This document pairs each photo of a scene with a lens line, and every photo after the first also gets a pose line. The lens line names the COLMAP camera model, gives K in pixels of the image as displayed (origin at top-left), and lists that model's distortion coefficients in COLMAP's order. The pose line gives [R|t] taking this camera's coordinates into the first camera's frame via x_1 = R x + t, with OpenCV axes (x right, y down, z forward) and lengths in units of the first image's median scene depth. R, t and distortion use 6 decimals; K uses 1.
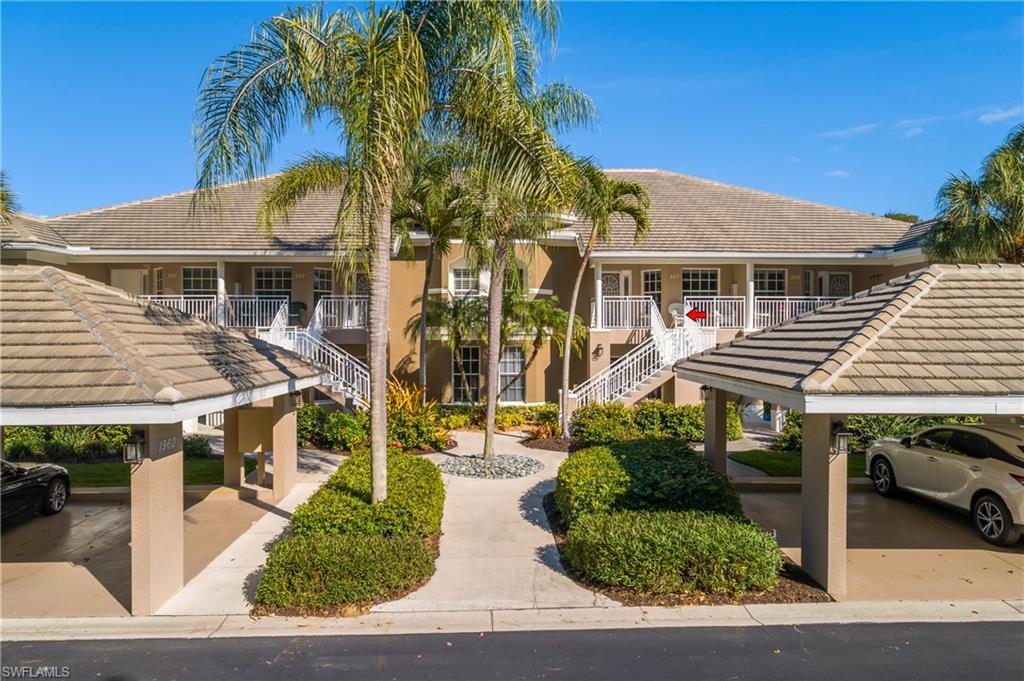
lens RADIAL K [[682.8, 0, 512.0], [0, 682.8, 340.5], [0, 0, 1]] dist [-0.010951, 0.002719]
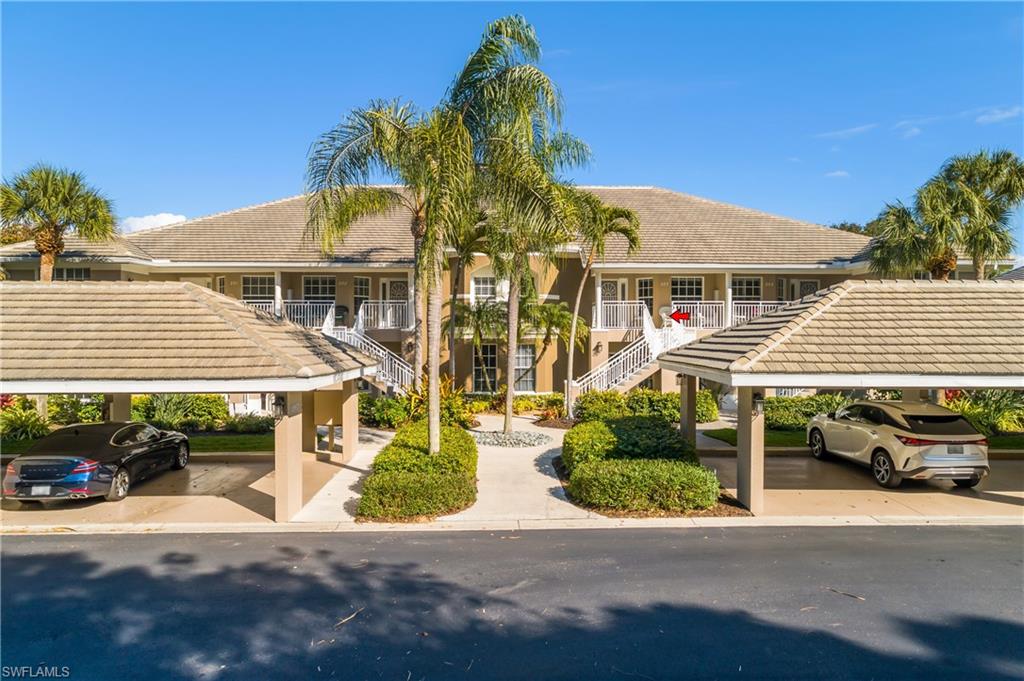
lens RADIAL K [[682.8, 0, 512.0], [0, 682.8, 340.5], [0, 0, 1]] dist [-0.010951, 0.002719]
pose [[0.999958, 0.000632, -0.009115, -0.017978], [-0.000637, 1.000000, -0.000493, 0.005762], [0.009114, 0.000499, 0.999958, -0.282331]]
